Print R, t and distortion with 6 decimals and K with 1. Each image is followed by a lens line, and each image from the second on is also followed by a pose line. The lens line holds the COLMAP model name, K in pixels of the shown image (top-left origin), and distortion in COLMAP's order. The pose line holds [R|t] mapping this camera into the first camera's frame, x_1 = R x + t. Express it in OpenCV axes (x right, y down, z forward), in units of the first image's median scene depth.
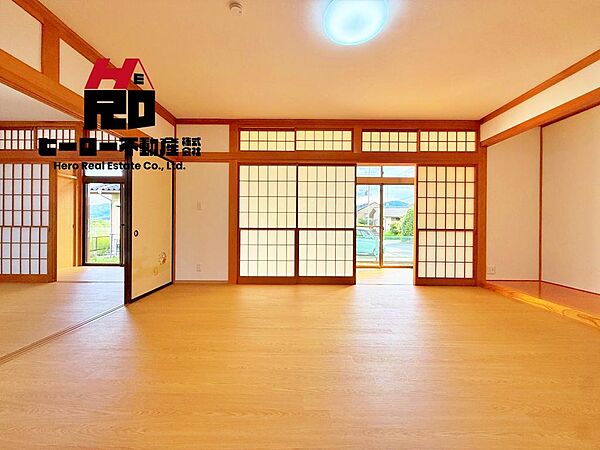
lens RADIAL K [[312.5, 0, 299.5], [0, 312.5, 228.1], [0, 0, 1]] dist [-0.003814, -0.001041]
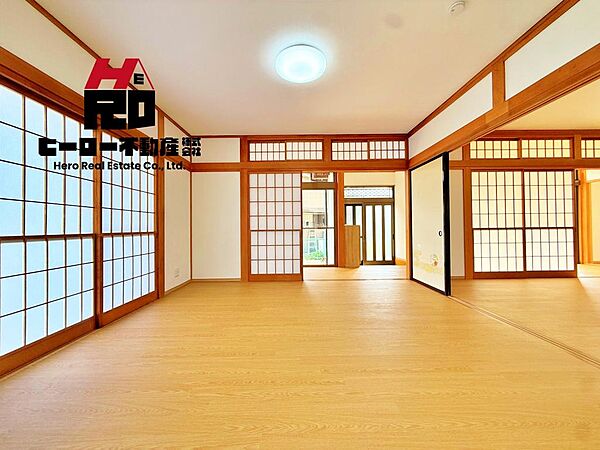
lens RADIAL K [[281.2, 0, 297.6], [0, 281.2, 224.8], [0, 0, 1]] dist [-0.002682, -0.000119]
pose [[0.999856, -0.016144, 0.005200, -0.431098], [0.016230, 0.999725, -0.016914, -0.002972], [-0.004925, 0.016996, 0.999843, 0.004149]]
